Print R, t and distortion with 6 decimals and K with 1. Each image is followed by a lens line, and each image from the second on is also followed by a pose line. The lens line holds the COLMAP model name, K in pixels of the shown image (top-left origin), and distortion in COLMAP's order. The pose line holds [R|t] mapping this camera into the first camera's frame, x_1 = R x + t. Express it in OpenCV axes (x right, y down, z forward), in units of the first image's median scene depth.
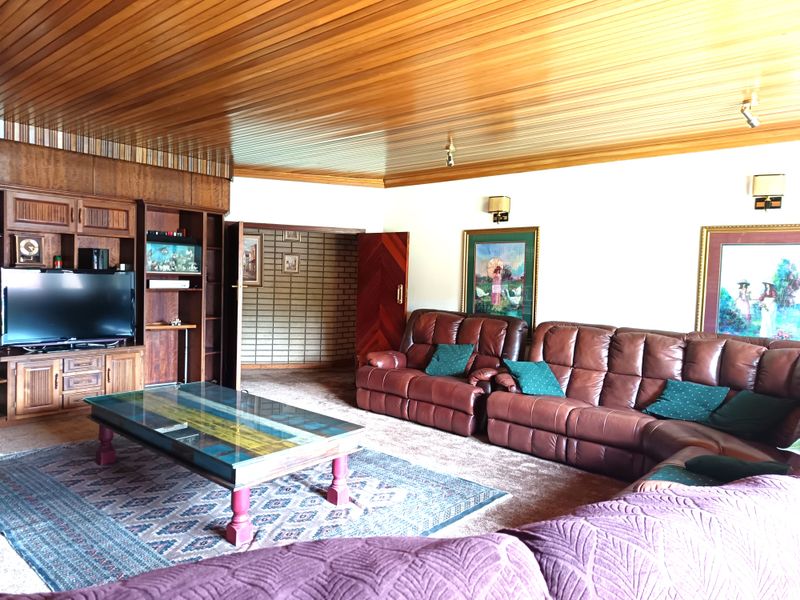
lens RADIAL K [[547.3, 0, 400.0], [0, 547.3, 300.2], [0, 0, 1]] dist [0.064131, -0.097561]
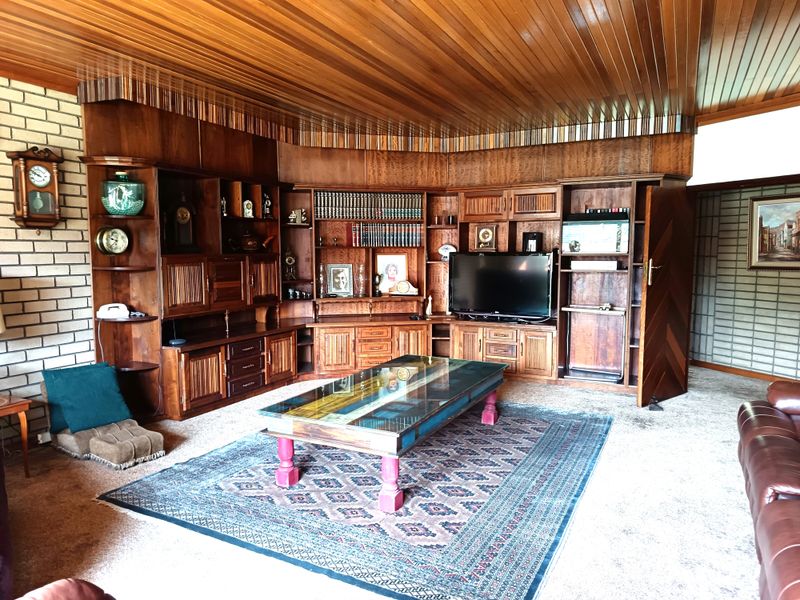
lens RADIAL K [[547.3, 0, 400.0], [0, 547.3, 300.2], [0, 0, 1]] dist [0.064131, -0.097561]
pose [[0.229723, 0.057131, -0.971578, 0.478427], [-0.034973, 0.998115, 0.050422, -0.006107], [0.972628, 0.022396, 0.231288, 0.532166]]
